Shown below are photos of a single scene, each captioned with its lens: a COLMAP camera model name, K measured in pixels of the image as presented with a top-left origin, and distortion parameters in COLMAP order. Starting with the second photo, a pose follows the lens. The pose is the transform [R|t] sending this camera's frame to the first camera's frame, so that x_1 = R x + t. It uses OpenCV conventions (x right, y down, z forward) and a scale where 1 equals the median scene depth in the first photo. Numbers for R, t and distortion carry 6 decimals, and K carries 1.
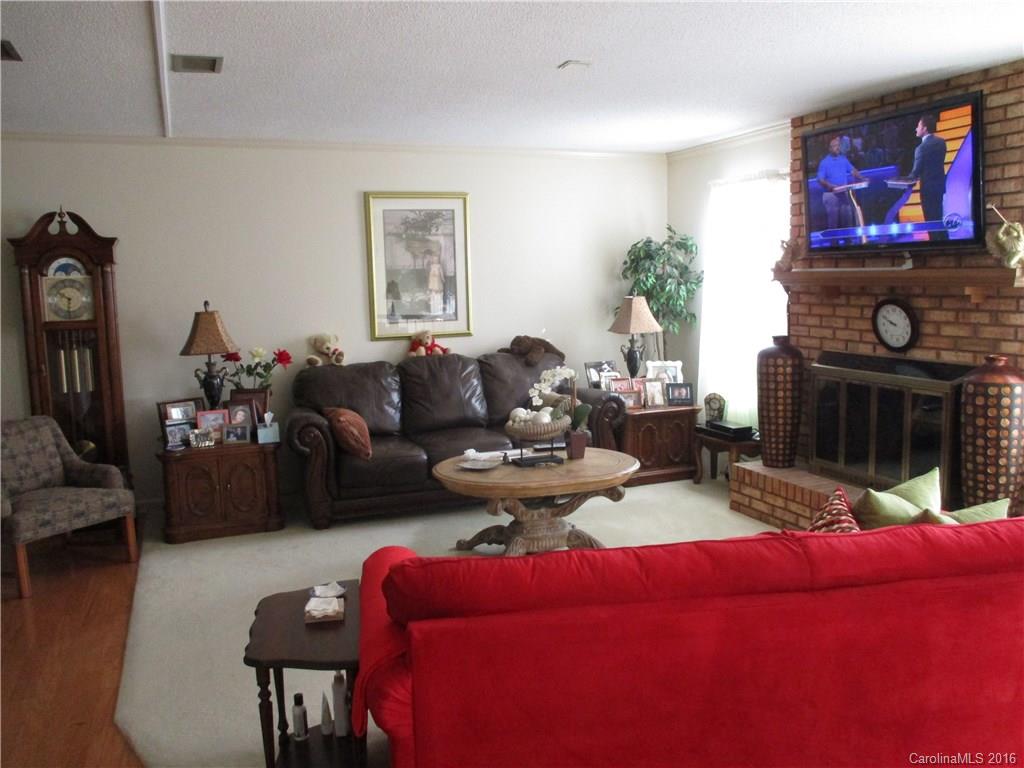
lens RADIAL K [[845.7, 0, 512.0], [0, 845.7, 384.0], [0, 0, 1]] dist [-0.005430, 0.001678]
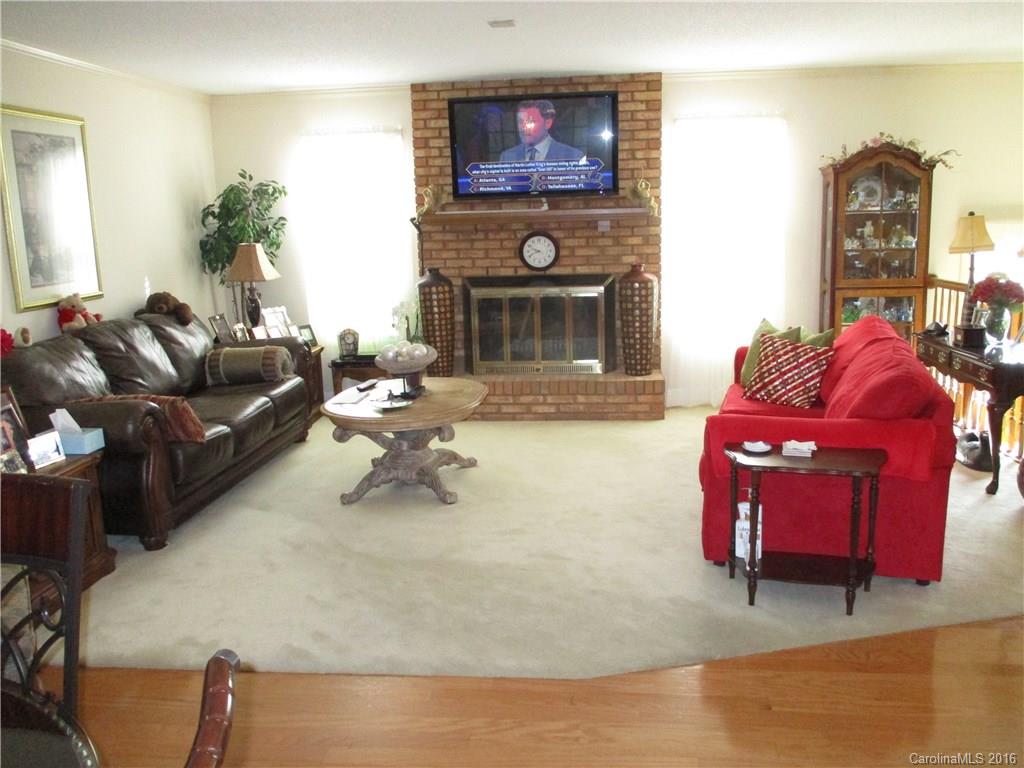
lens RADIAL K [[845.7, 0, 512.0], [0, 845.7, 384.0], [0, 0, 1]] dist [-0.005430, 0.001678]
pose [[0.481923, -0.171561, 0.859254, -0.774973], [0.133002, 0.983604, 0.121794, -0.029888], [-0.866060, 0.055587, 0.496839, 0.355494]]
